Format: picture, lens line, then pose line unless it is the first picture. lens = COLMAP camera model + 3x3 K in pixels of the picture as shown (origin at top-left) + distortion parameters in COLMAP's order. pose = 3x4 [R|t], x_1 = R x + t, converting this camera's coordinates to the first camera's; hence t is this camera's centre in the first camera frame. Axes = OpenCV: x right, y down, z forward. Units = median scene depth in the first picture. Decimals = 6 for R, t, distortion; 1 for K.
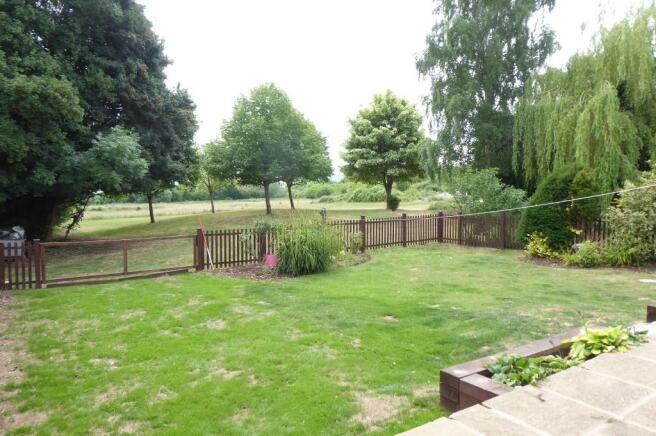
lens RADIAL K [[470.5, 0, 328.0], [0, 470.5, 218.0], [0, 0, 1]] dist [-0.019353, -0.005406]
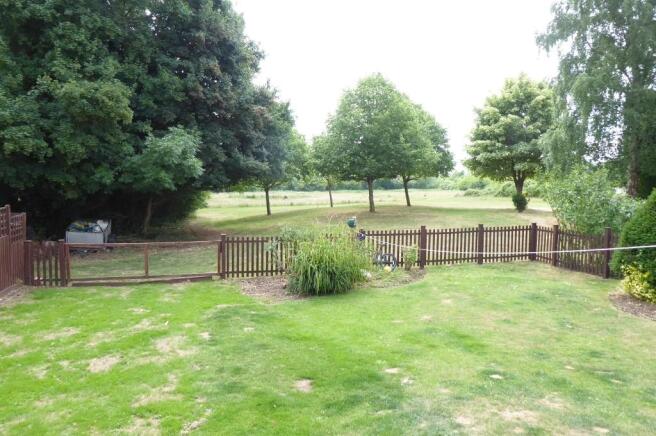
lens RADIAL K [[470.5, 0, 328.0], [0, 470.5, 218.0], [0, 0, 1]] dist [-0.019353, -0.005406]
pose [[0.944111, 0.041303, -0.327031, 0.123189], [-0.033821, 0.999020, 0.028536, -0.023481], [0.327889, -0.015880, 0.944583, 0.092349]]
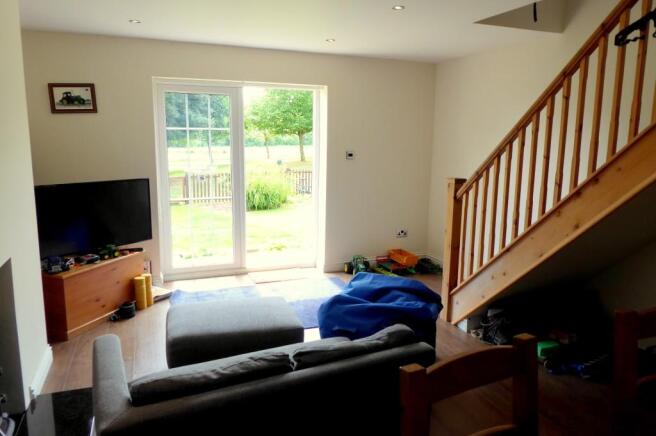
lens RADIAL K [[470.5, 0, 328.0], [0, 470.5, 218.0], [0, 0, 1]] dist [-0.019353, -0.005406]
pose [[0.978613, 0.051844, -0.199067, 0.197309], [-0.028933, 0.992790, 0.116322, -0.006645], [0.203663, -0.108074, 0.973058, -0.104539]]
